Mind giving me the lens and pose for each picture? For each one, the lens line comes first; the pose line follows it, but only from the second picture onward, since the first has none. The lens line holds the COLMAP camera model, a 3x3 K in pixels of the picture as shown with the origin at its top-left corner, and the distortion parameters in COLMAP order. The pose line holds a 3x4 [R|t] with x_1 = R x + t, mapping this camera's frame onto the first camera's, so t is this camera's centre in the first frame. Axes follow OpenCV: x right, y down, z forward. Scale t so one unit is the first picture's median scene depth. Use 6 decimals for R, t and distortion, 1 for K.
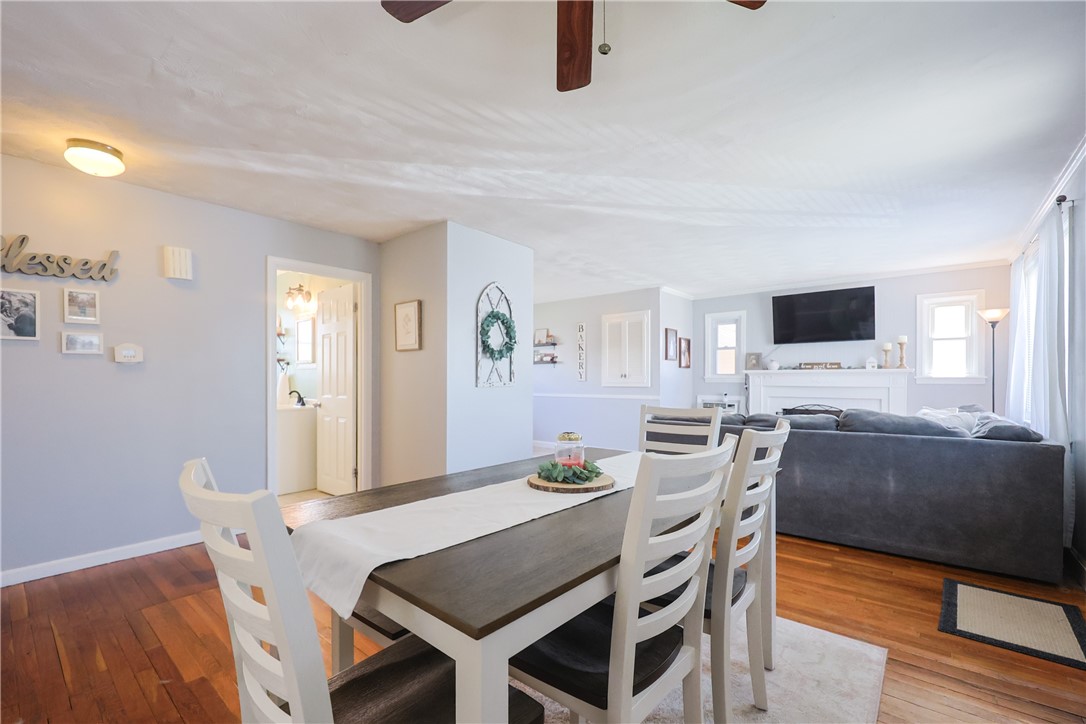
lens RADIAL K [[472.3, 0, 534.1], [0, 472.3, 377.4], [0, 0, 1]] dist [0.000094, -0.000061]
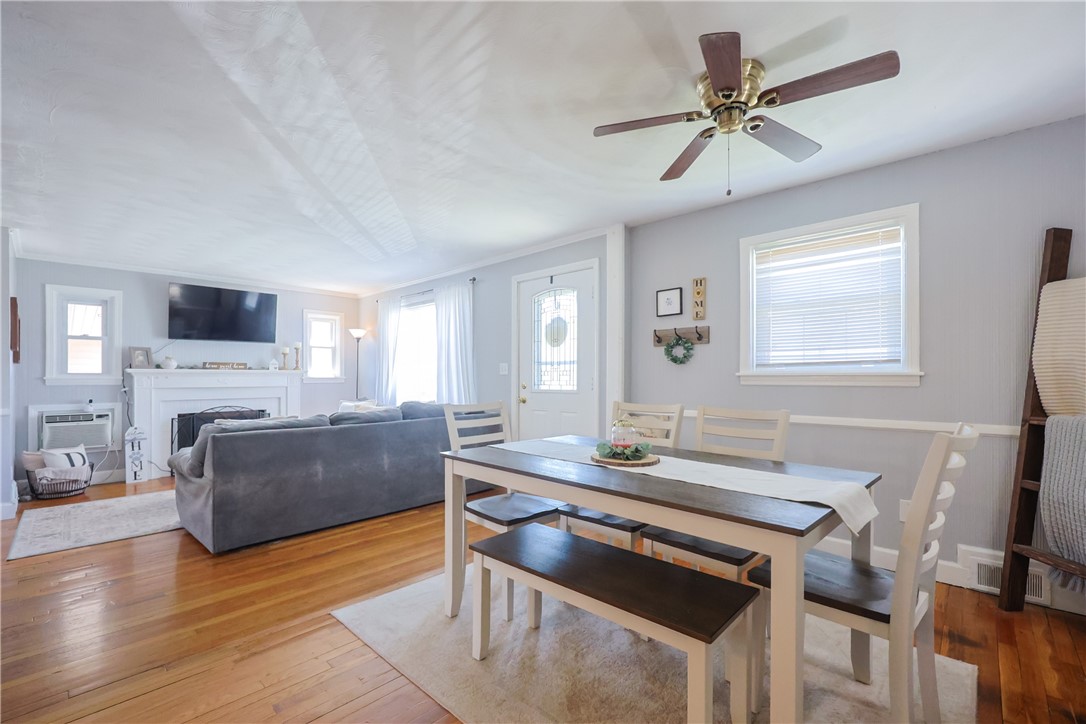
lens RADIAL K [[472.3, 0, 534.1], [0, 472.3, 377.4], [0, 0, 1]] dist [0.000094, -0.000061]
pose [[0.060525, 0.001664, 0.998165, -0.322399], [0.001727, 0.999997, -0.001771, 0.002004], [-0.998165, 0.001831, 0.060522, 0.317659]]
